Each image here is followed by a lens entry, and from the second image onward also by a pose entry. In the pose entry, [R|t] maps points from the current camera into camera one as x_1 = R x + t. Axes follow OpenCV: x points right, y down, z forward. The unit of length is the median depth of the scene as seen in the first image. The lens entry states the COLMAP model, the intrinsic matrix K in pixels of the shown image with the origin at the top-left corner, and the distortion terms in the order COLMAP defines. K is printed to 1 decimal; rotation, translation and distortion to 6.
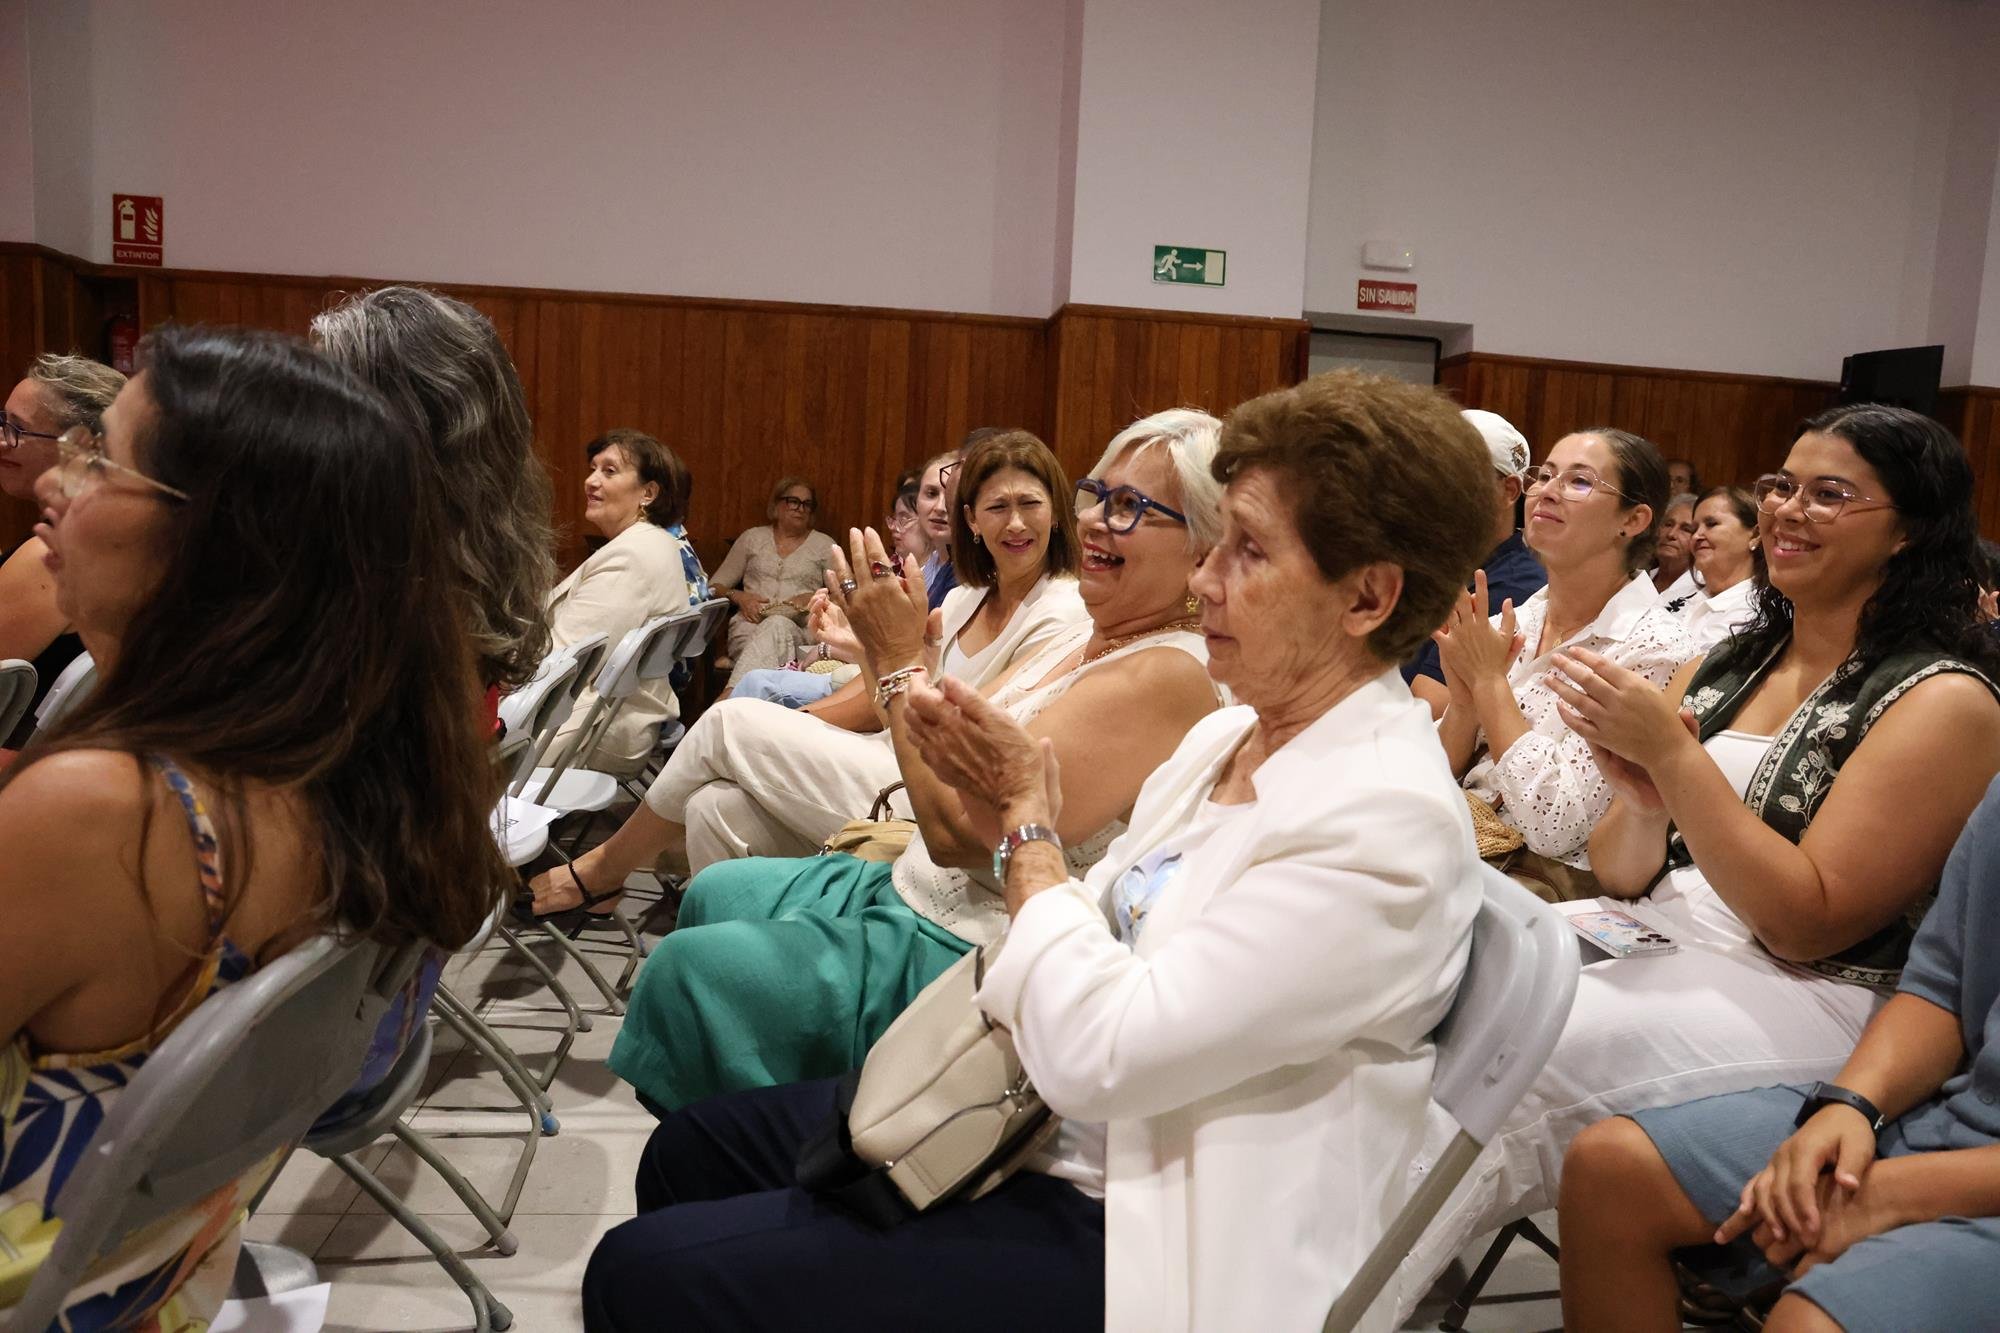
lens RADIAL K [[1353.3, 0, 1002.8], [0, 1353.3, 673.3], [0, 0, 1]] dist [-0.105010, 0.062360]
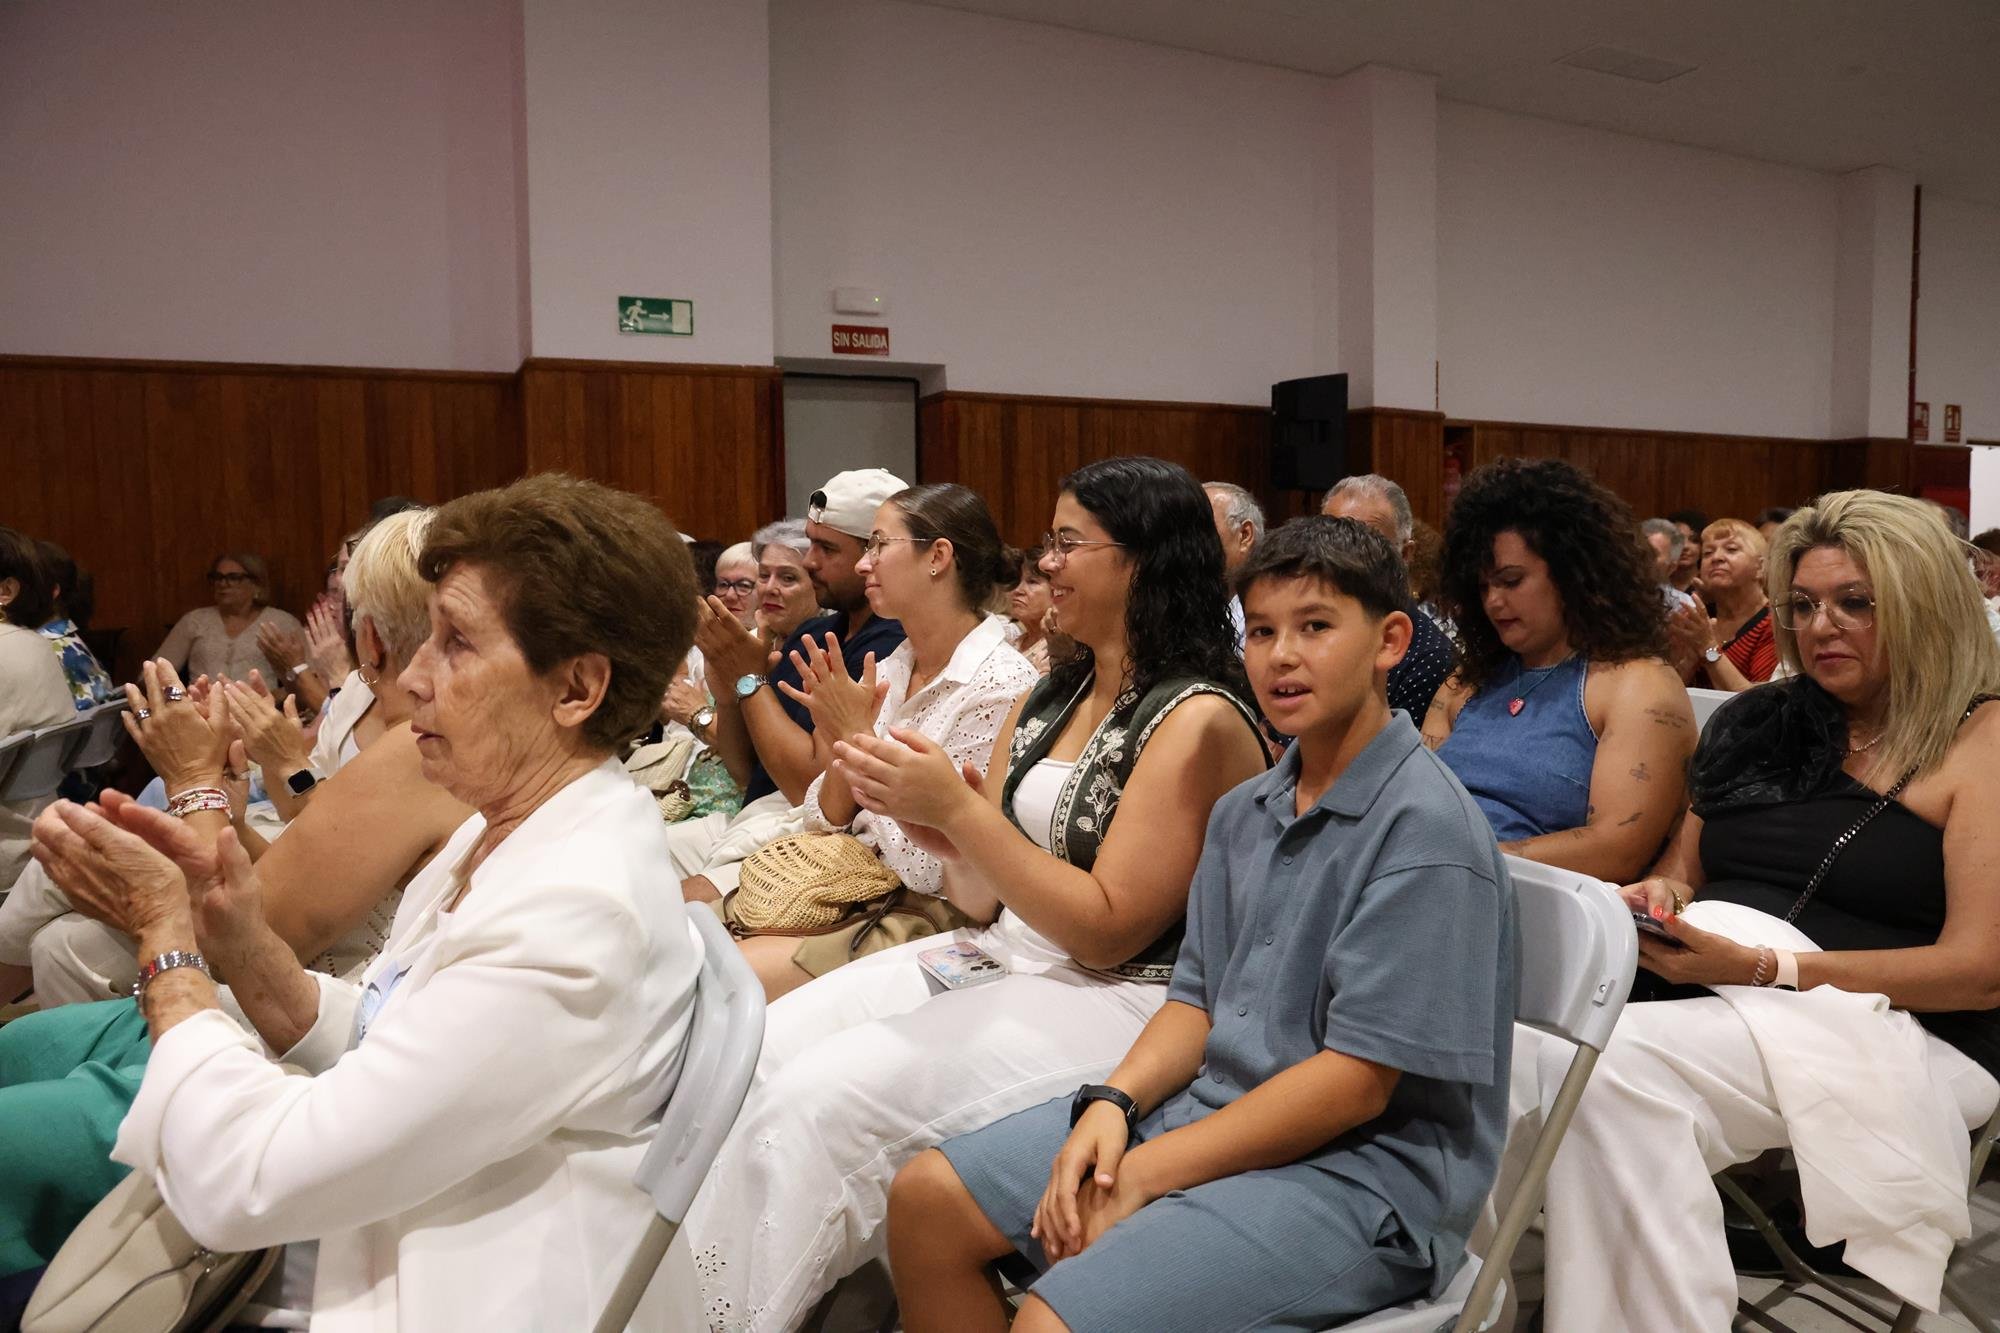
lens RADIAL K [[1353.3, 0, 1002.8], [0, 1353.3, 673.3], [0, 0, 1]] dist [-0.105010, 0.062360]
pose [[0.946377, -0.084526, 0.311811, 0.198612], [0.092599, 0.995641, -0.011147, -0.019665], [-0.309509, 0.039423, 0.950079, -0.045677]]
